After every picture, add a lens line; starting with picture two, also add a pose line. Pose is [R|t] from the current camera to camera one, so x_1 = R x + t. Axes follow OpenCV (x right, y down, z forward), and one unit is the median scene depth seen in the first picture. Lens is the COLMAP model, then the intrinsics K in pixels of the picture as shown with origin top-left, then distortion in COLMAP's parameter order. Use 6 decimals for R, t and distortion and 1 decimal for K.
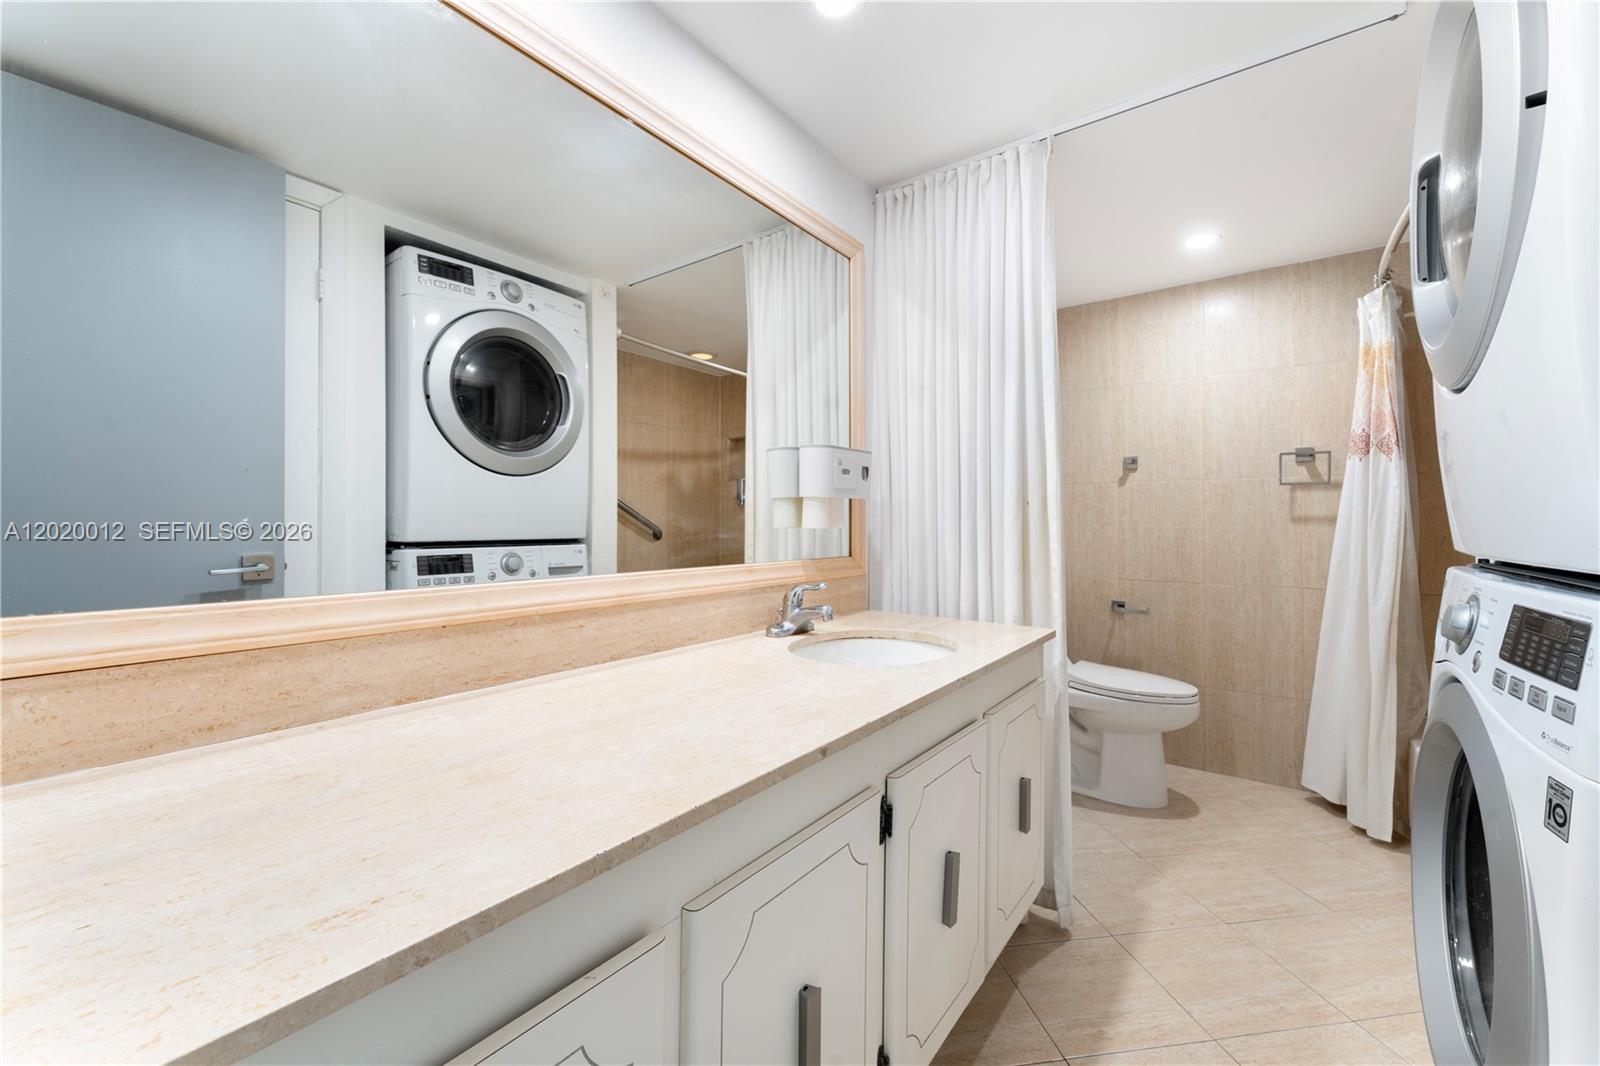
lens RADIAL K [[648.6, 0, 797.5], [0, 648.6, 529.8], [0, 0, 1]] dist [-0.003894, -0.000476]
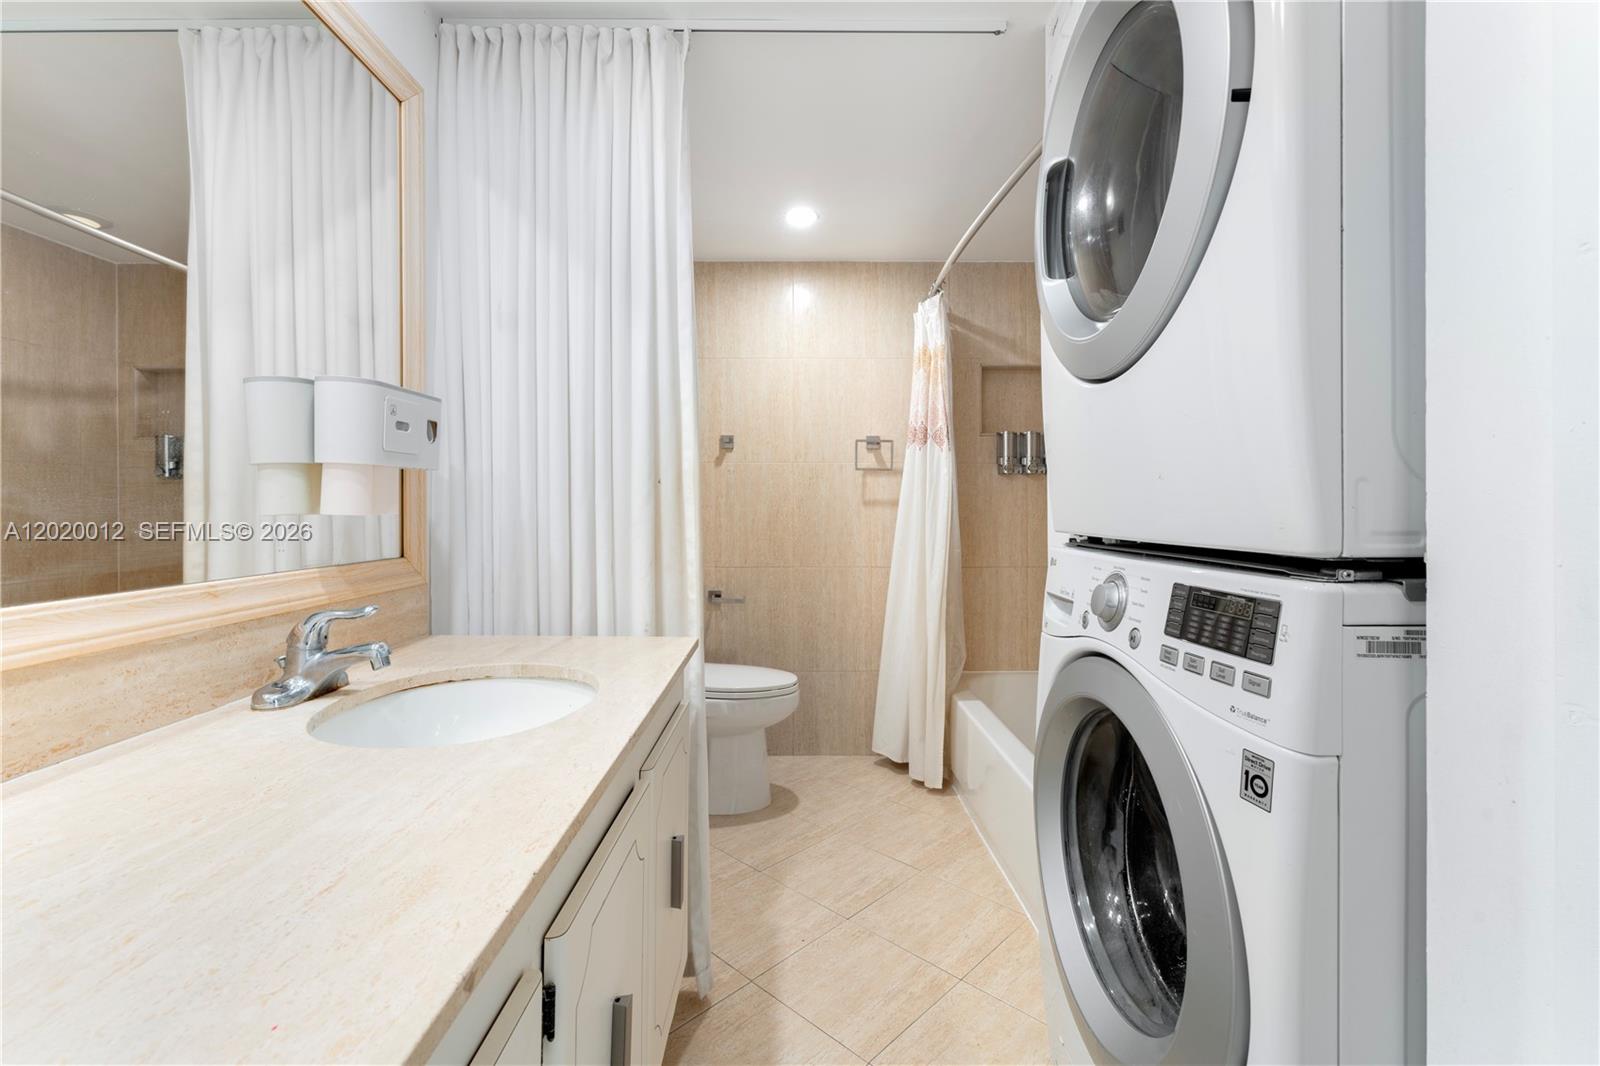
lens RADIAL K [[715.8, 0, 807.6], [0, 715.8, 512.1], [0, 0, 1]] dist [-0.001958, -0.000462]
pose [[0.792945, -0.005057, 0.609272, -0.033923], [0.006513, 0.999979, -0.000176, -0.001874], [-0.609258, 0.004108, 0.792961, 0.176222]]
